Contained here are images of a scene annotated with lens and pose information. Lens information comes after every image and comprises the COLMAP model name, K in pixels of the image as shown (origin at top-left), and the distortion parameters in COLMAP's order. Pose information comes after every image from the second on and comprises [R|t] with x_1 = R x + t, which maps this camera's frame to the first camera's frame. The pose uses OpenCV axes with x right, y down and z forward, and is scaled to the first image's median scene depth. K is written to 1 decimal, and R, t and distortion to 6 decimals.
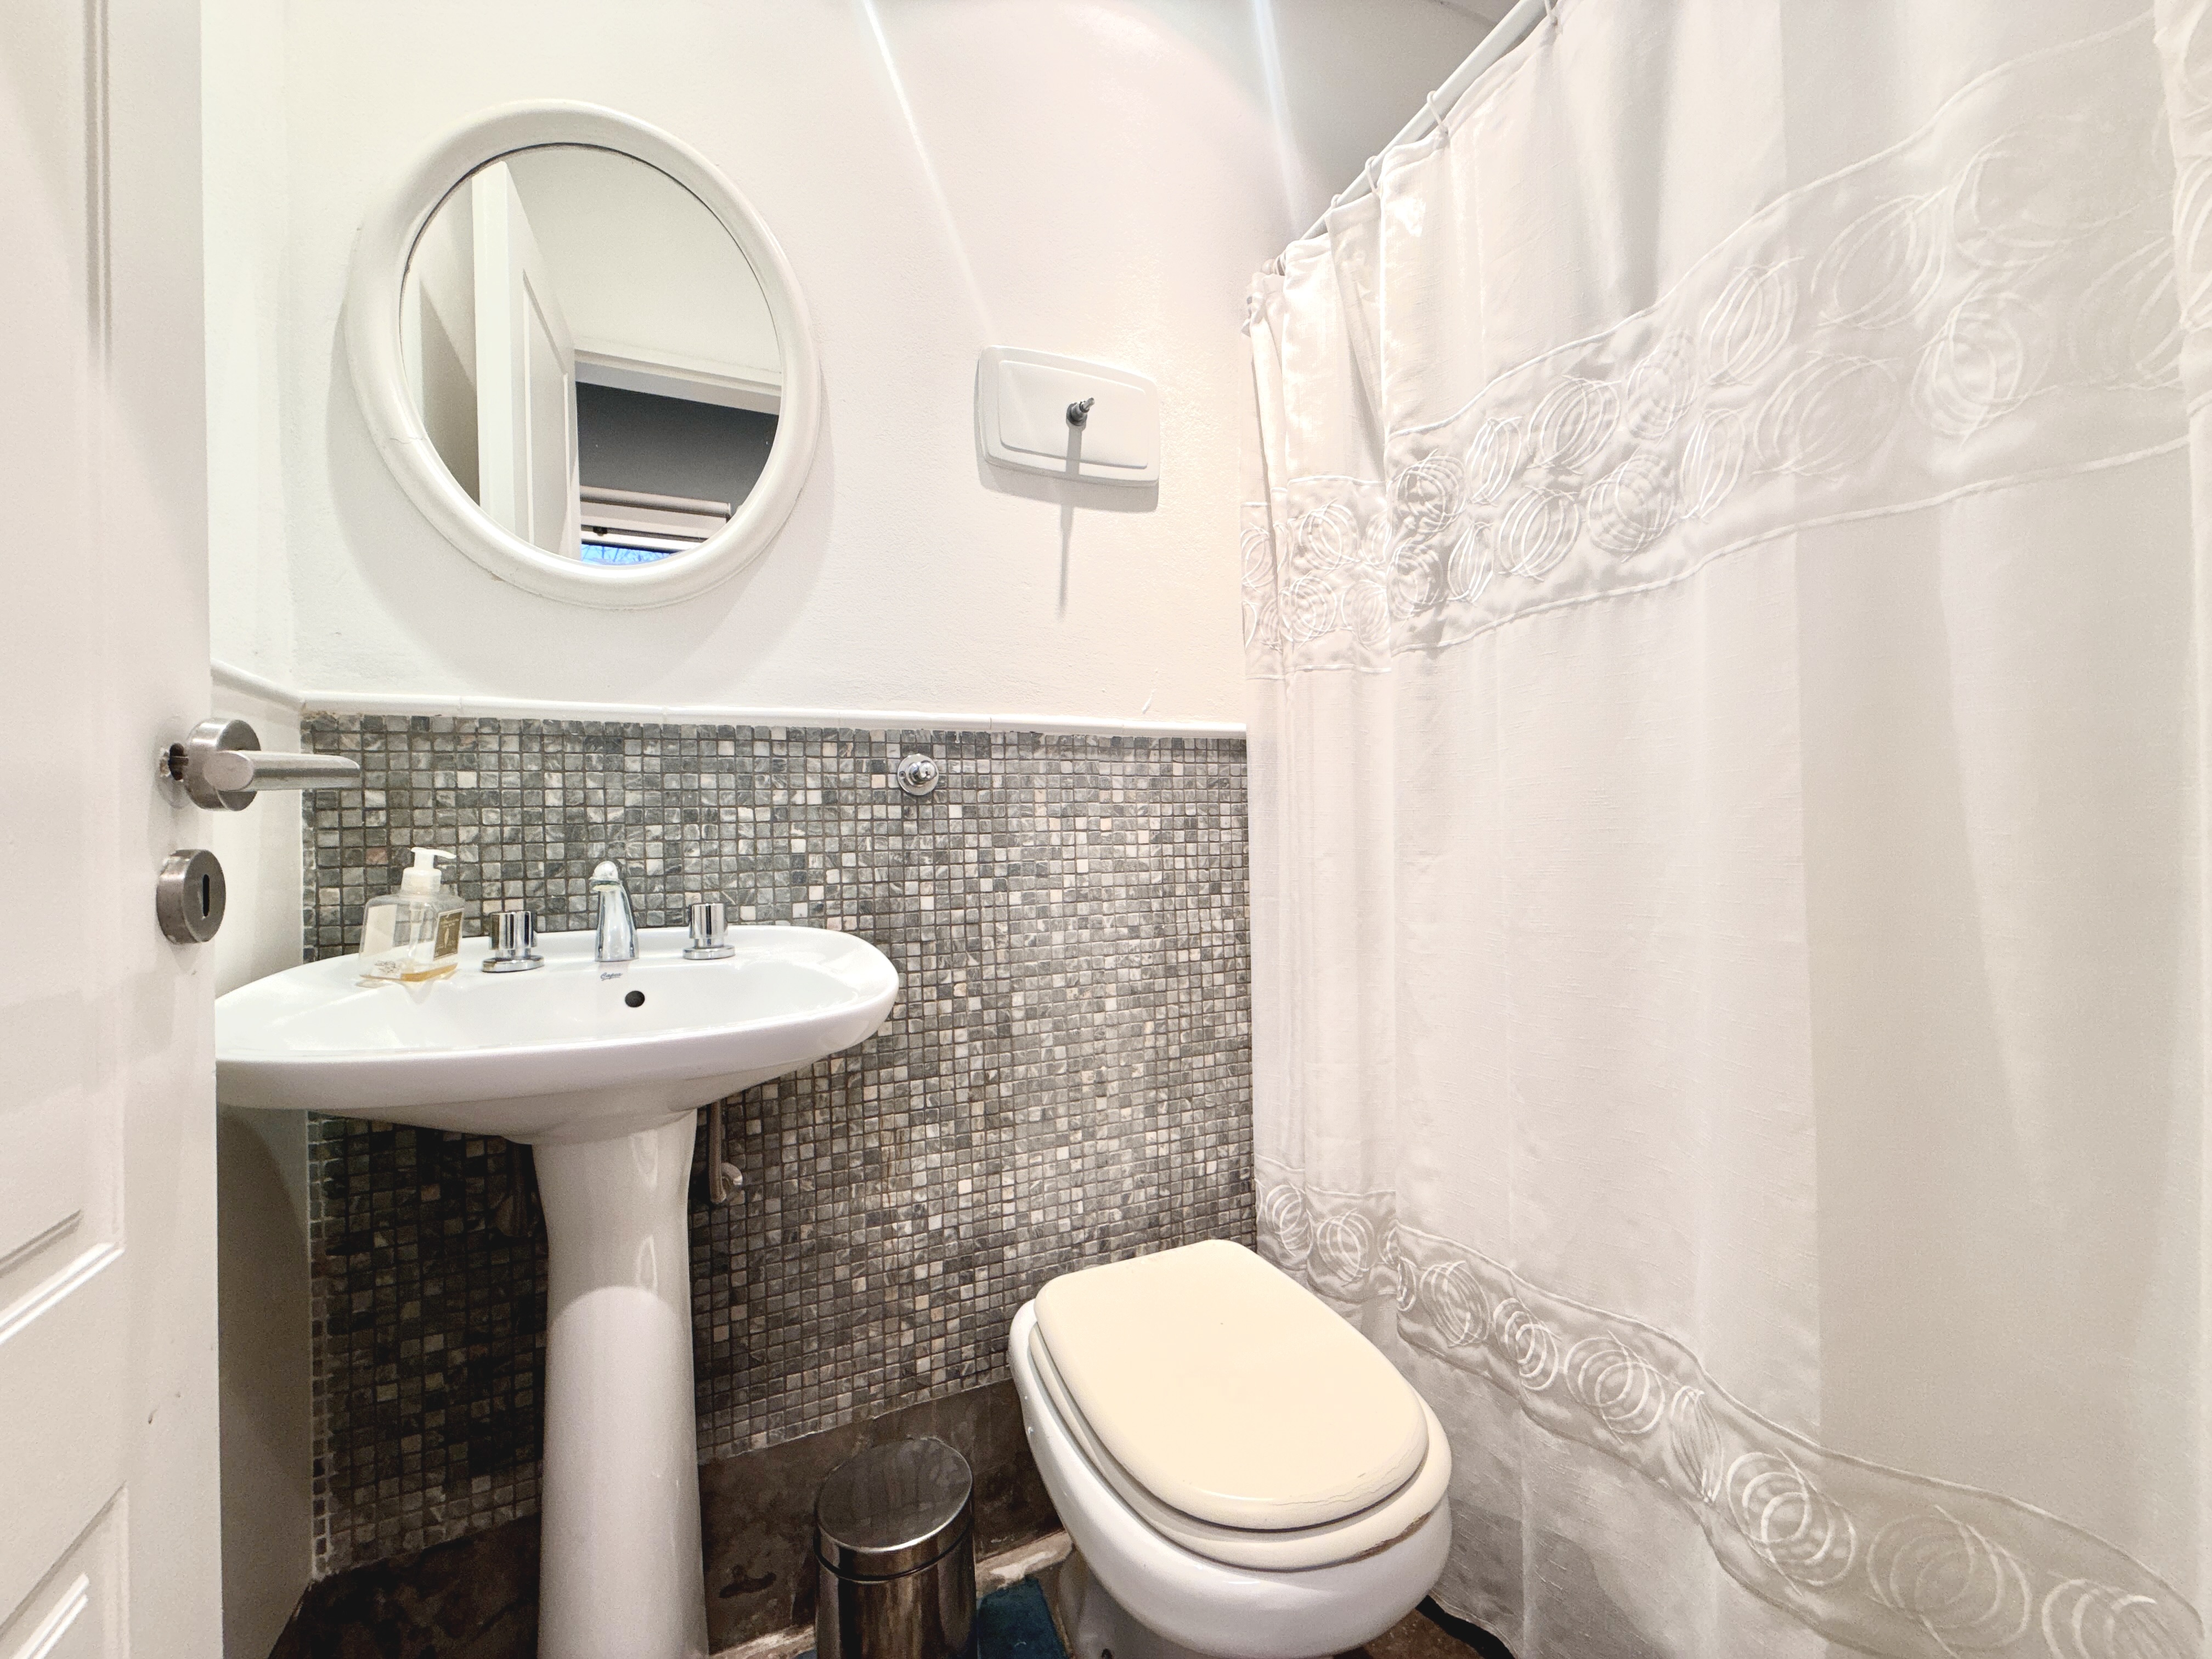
lens RADIAL K [[872.4, 0, 1101.6], [0, 872.4, 827.5], [0, 0, 1]] dist [-0.004045, 0.002010]
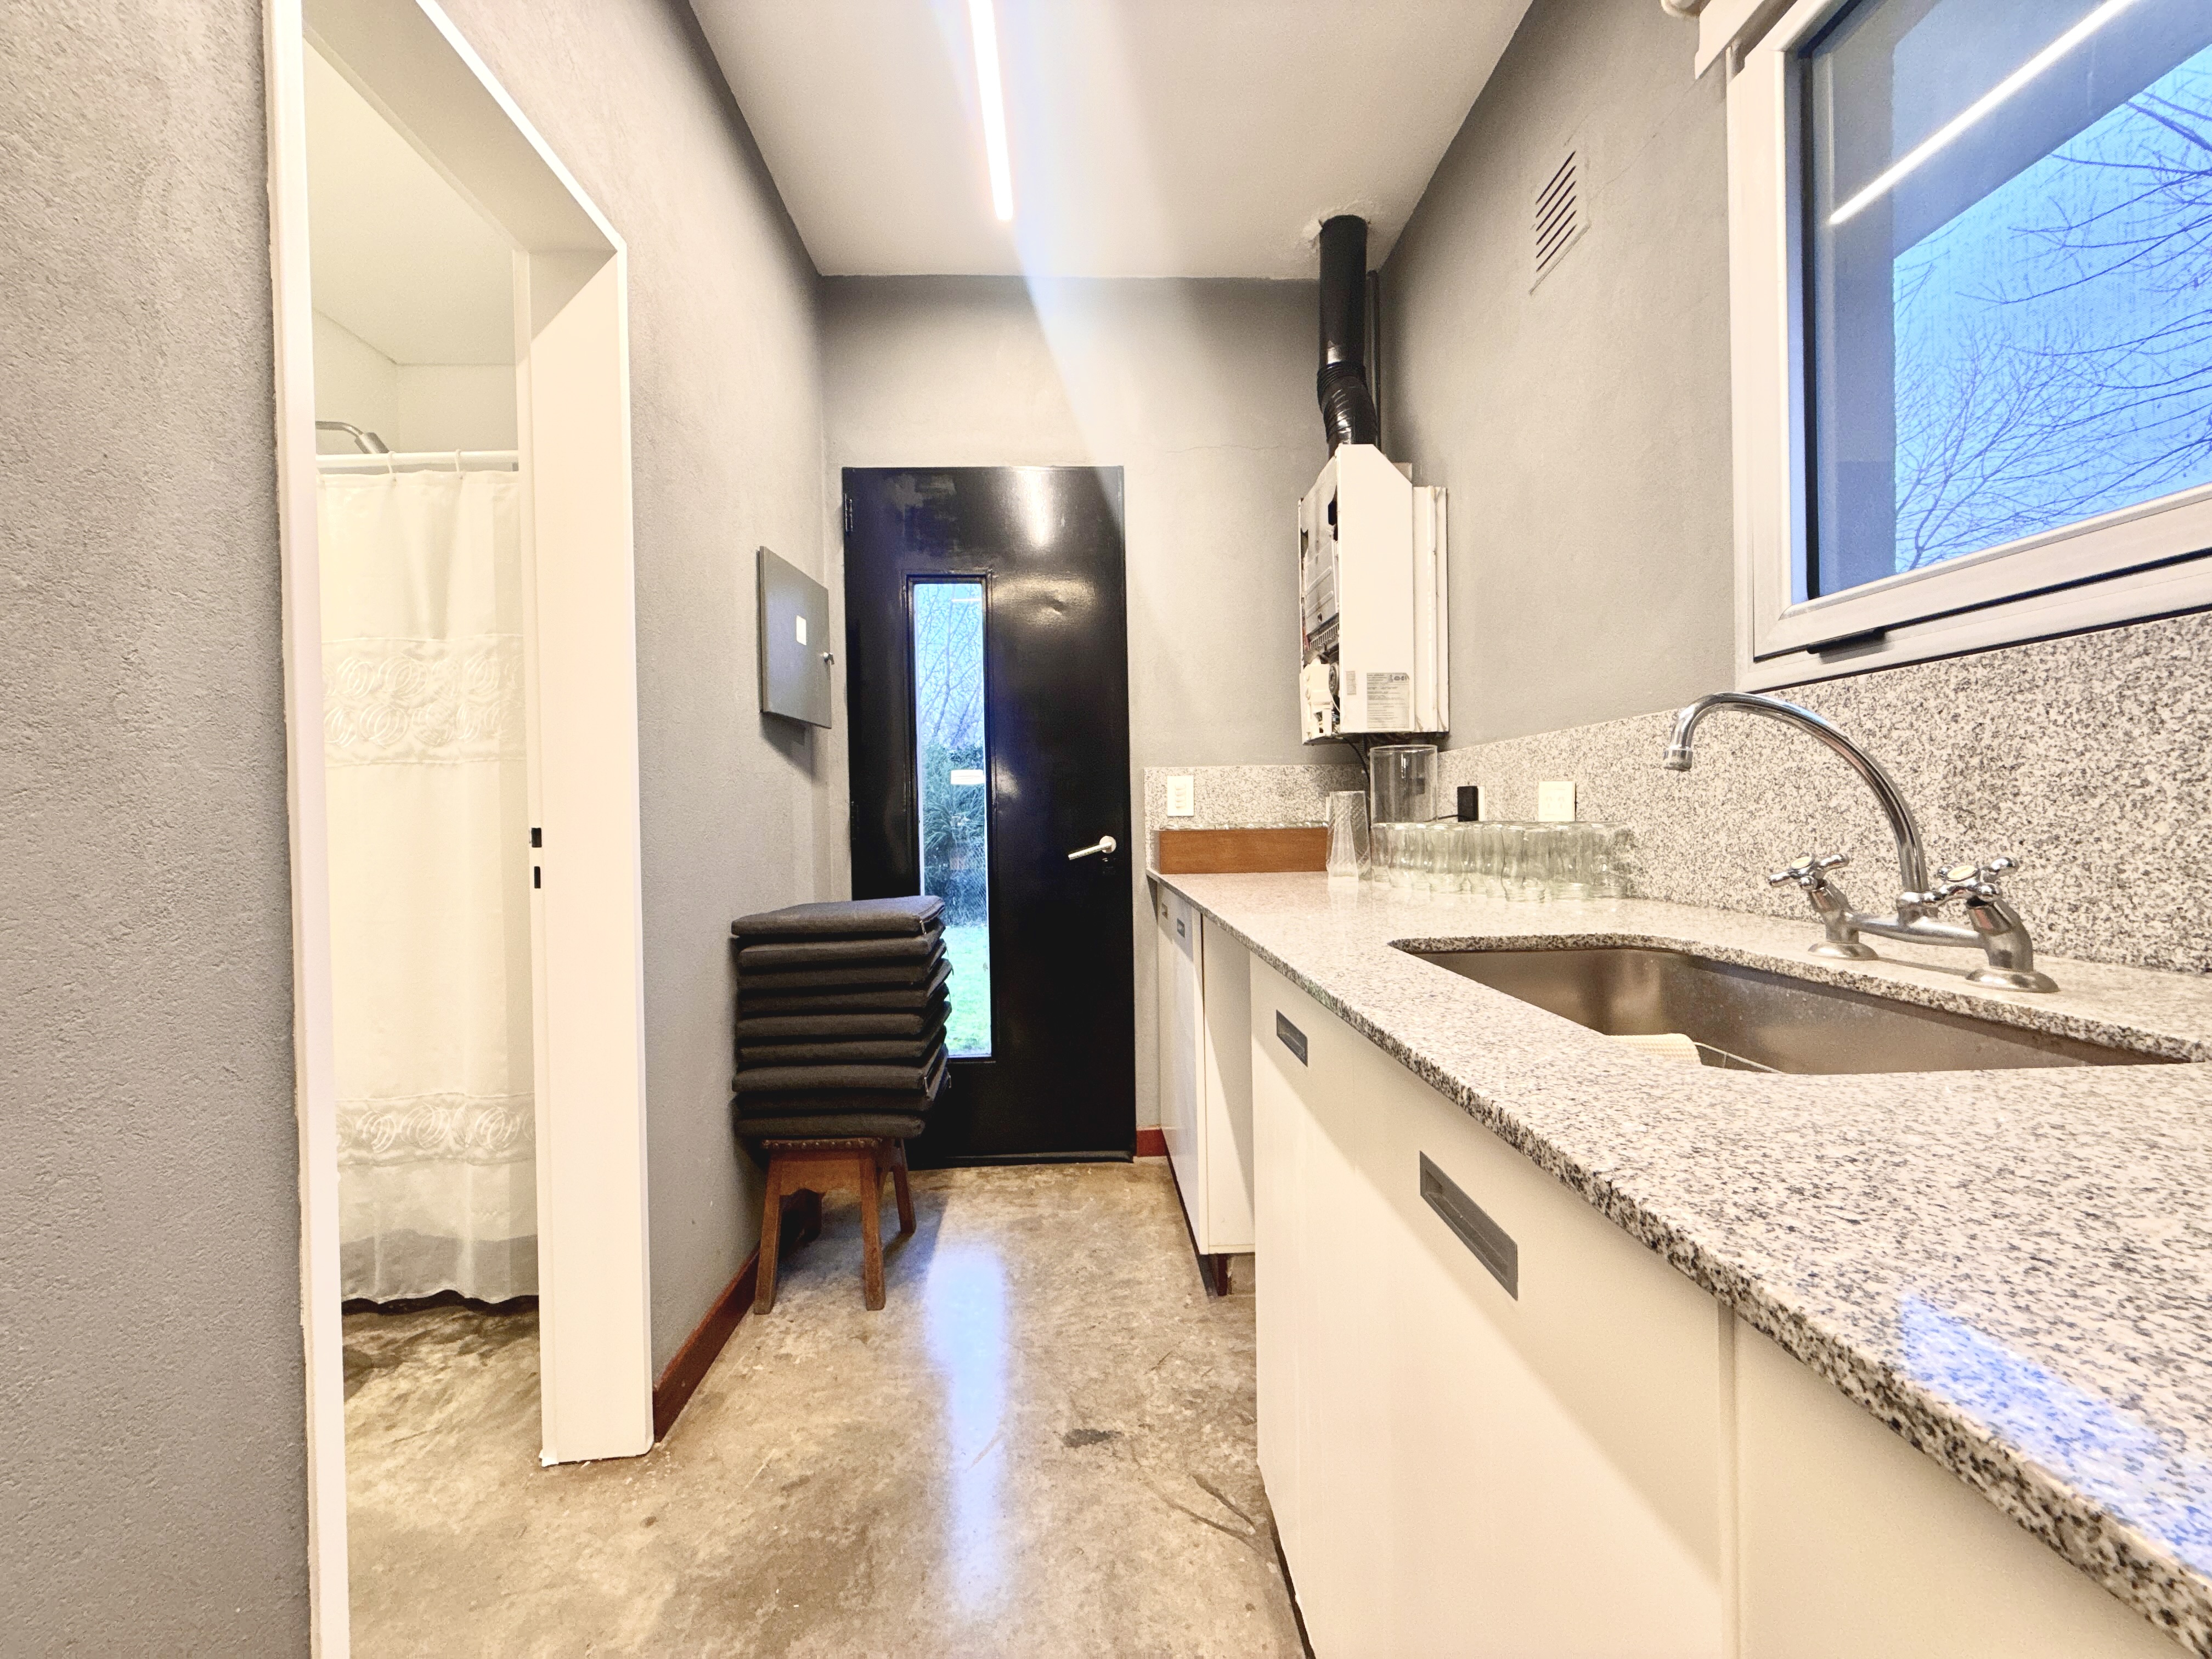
lens RADIAL K [[872.4, 0, 1106.8], [0, 872.4, 828.7], [0, 0, 1]] dist [-0.004045, 0.002010]
pose [[0.365467, 0.003558, 0.930817, -0.819552], [0.003259, 0.999982, -0.005102, -0.086803], [-0.930819, 0.004898, 0.365449, -1.386467]]
